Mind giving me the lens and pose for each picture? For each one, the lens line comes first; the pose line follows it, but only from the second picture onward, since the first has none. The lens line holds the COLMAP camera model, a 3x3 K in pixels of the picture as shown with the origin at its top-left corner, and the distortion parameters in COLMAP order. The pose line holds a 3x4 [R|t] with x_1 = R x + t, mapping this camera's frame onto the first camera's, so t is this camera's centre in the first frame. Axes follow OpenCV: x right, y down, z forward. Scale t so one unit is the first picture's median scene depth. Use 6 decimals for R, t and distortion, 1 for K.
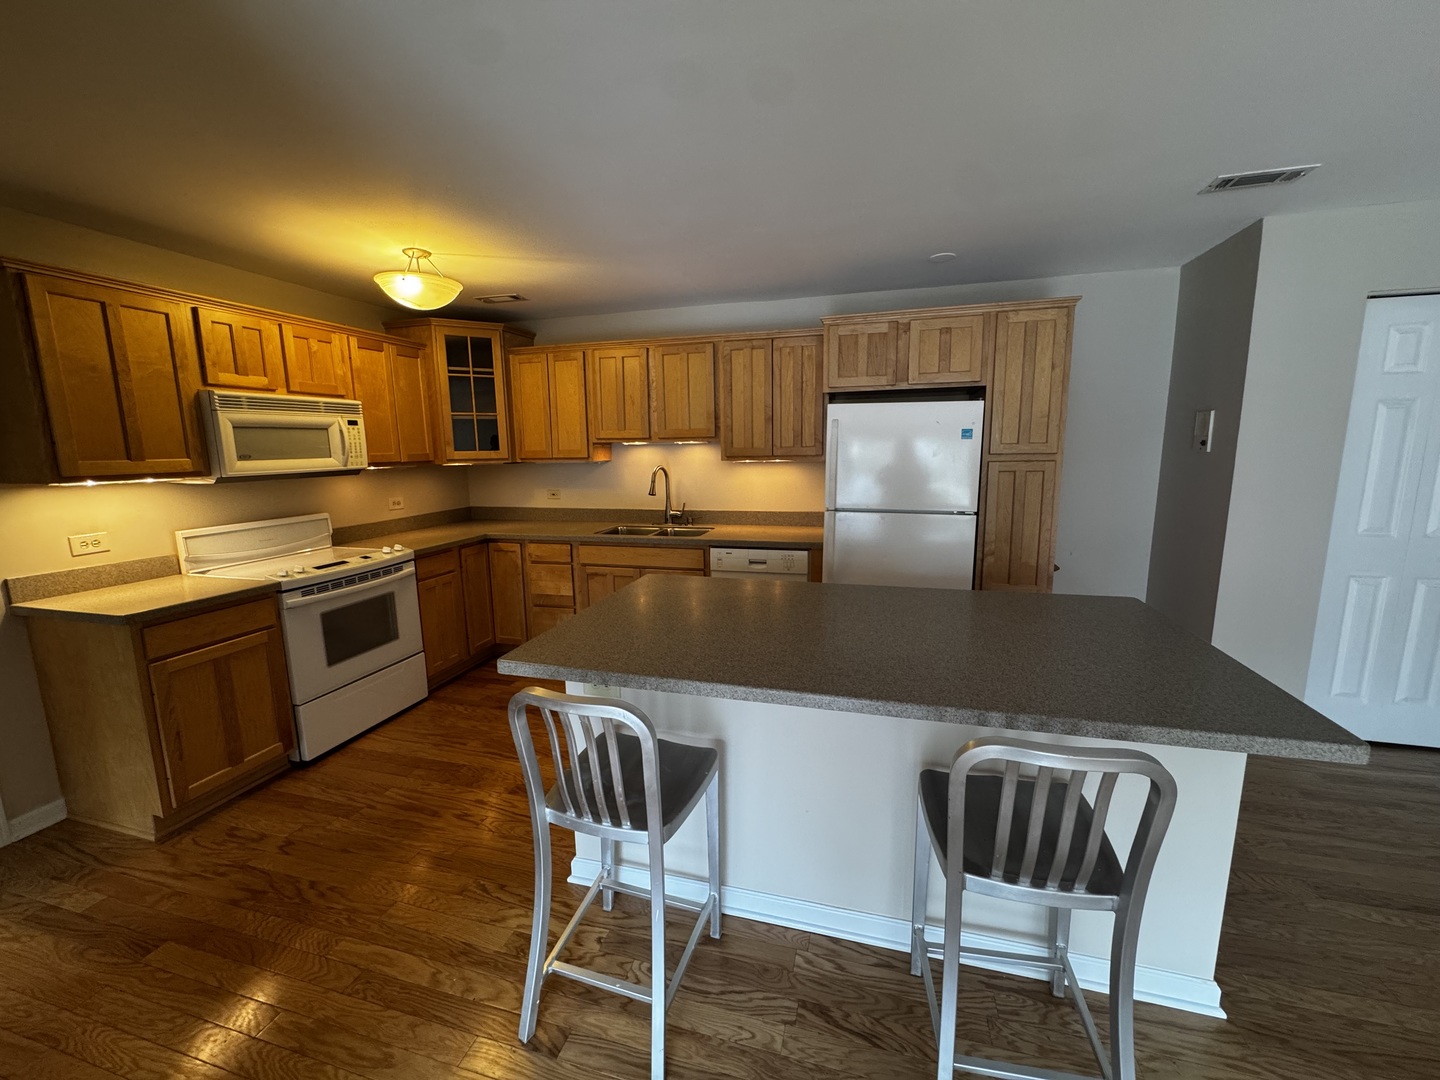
lens RADIAL K [[574.1, 0, 722.5], [0, 574.1, 538.7], [0, 0, 1]] dist [-0.001758, -0.000466]
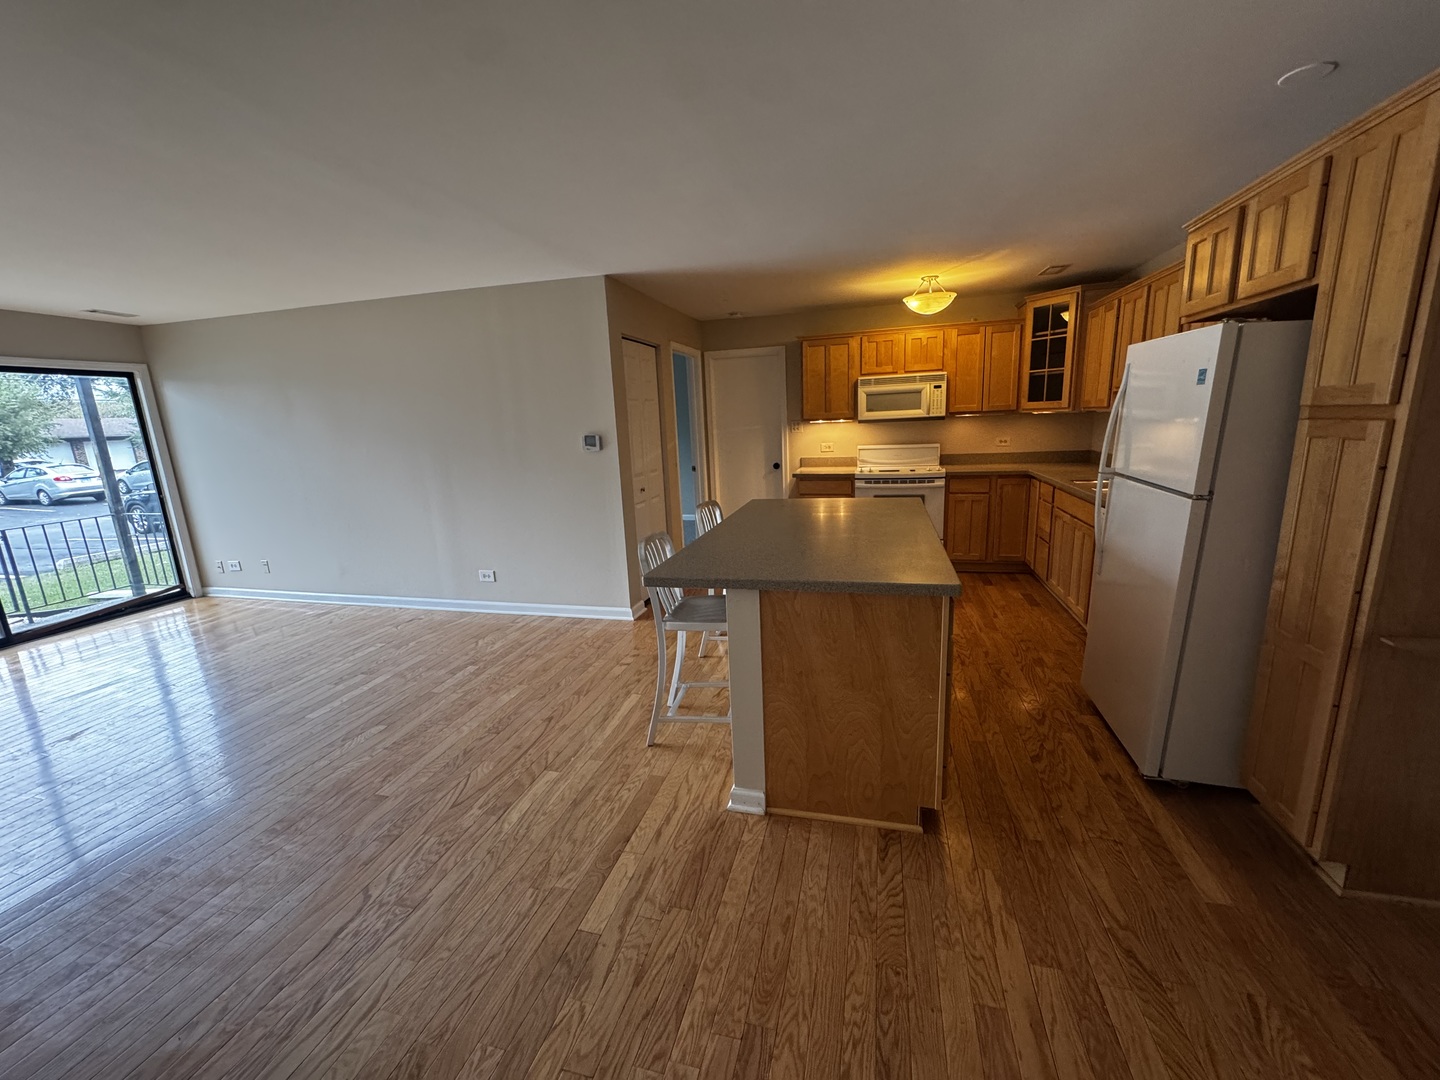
lens RADIAL K [[574.1, 0, 718.7], [0, 574.1, 538.5], [0, 0, 1]] dist [-0.001758, -0.000466]
pose [[0.012546, 0.220793, -0.975240, 1.160744], [-0.116444, 0.969003, 0.217884, -0.081454], [0.993118, 0.110828, 0.037867, 0.443014]]
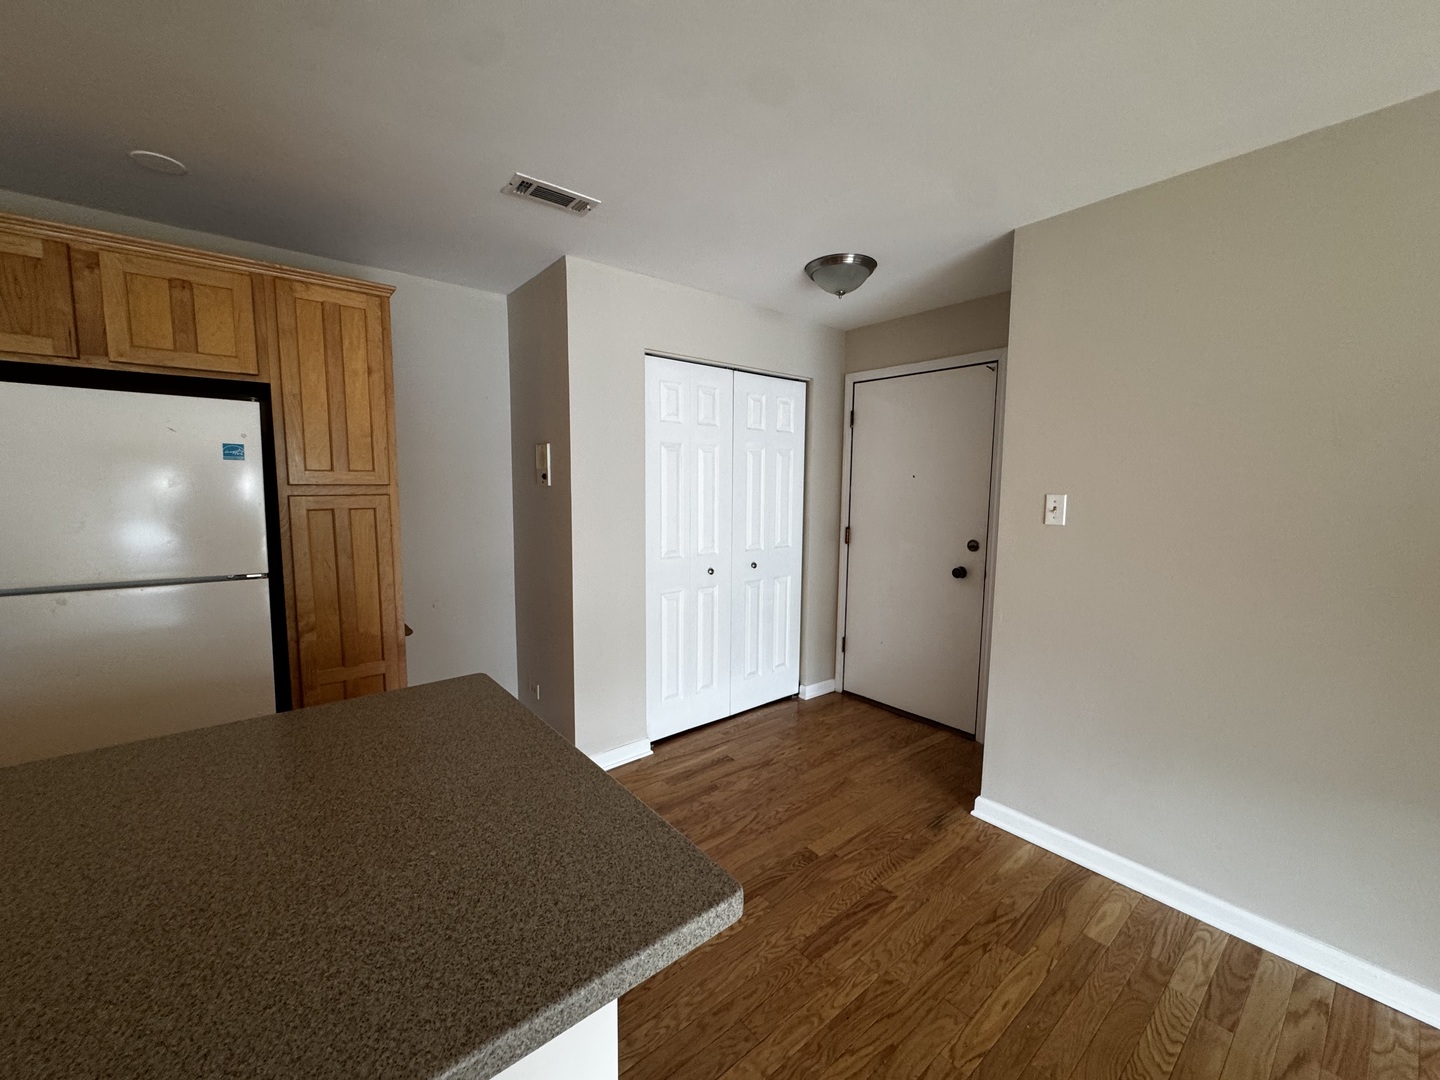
lens RADIAL K [[574.1, 0, 719.9], [0, 574.1, 539.8], [0, 0, 1]] dist [-0.001758, -0.000466]
pose [[0.571225, -0.063097, 0.818365, 0.204881], [0.114606, 0.993405, -0.003403, -0.022919], [-0.812753, 0.095734, 0.574689, 0.208744]]
